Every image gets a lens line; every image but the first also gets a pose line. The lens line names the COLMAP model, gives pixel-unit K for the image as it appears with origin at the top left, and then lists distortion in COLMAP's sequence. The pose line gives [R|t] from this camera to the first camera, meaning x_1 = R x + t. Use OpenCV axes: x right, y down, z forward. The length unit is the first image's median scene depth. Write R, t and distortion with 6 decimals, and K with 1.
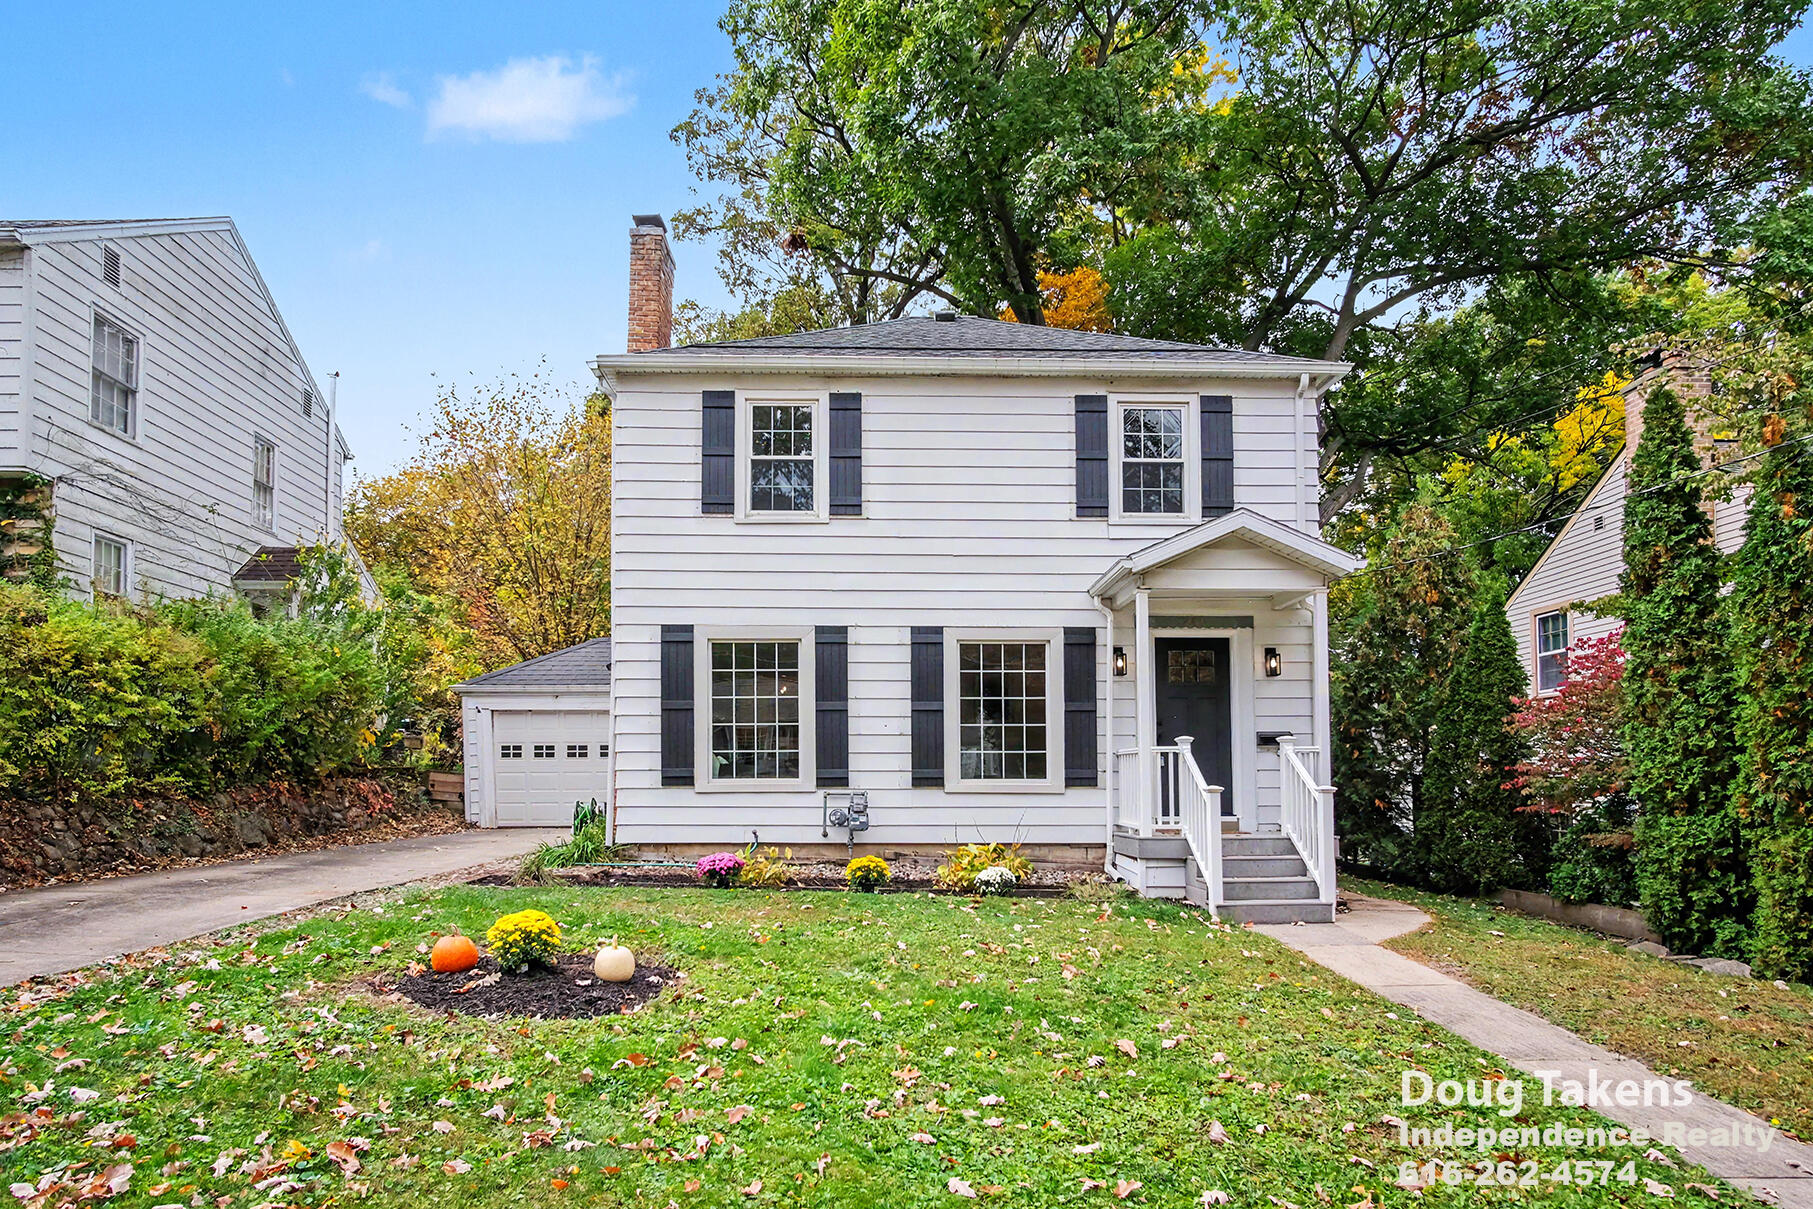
lens RADIAL K [[971.6, 0, 903.1], [0, 971.6, 665.0], [0, 0, 1]] dist [-0.024891, -0.000807]
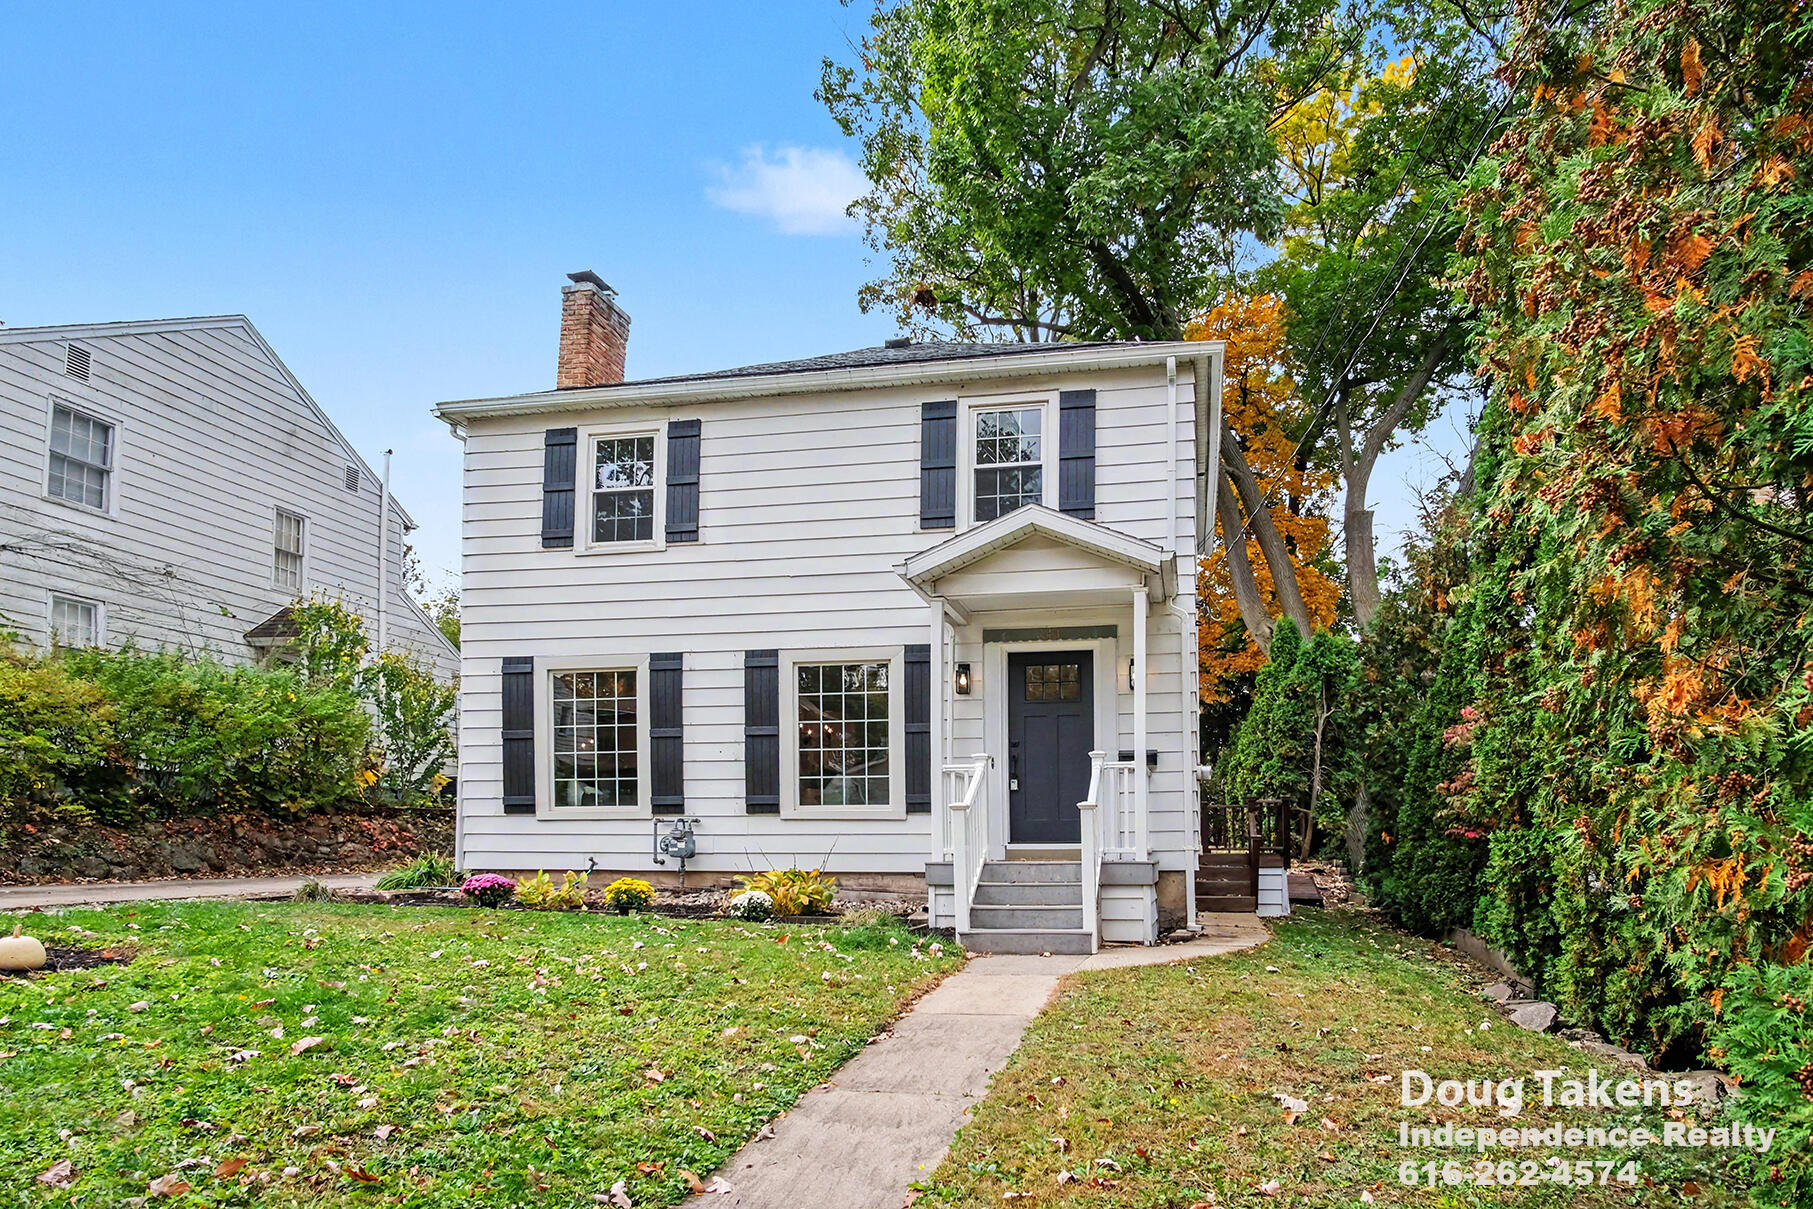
lens RADIAL K [[968.8, 0, 907.2], [0, 968.8, 699.1], [0, 0, 1]] dist [-0.013390, 0.000194]
pose [[0.980731, -0.028954, -0.193206, 0.354796], [0.025002, 0.999426, -0.022864, 0.035948], [0.193757, 0.017593, 0.980892, 0.070805]]
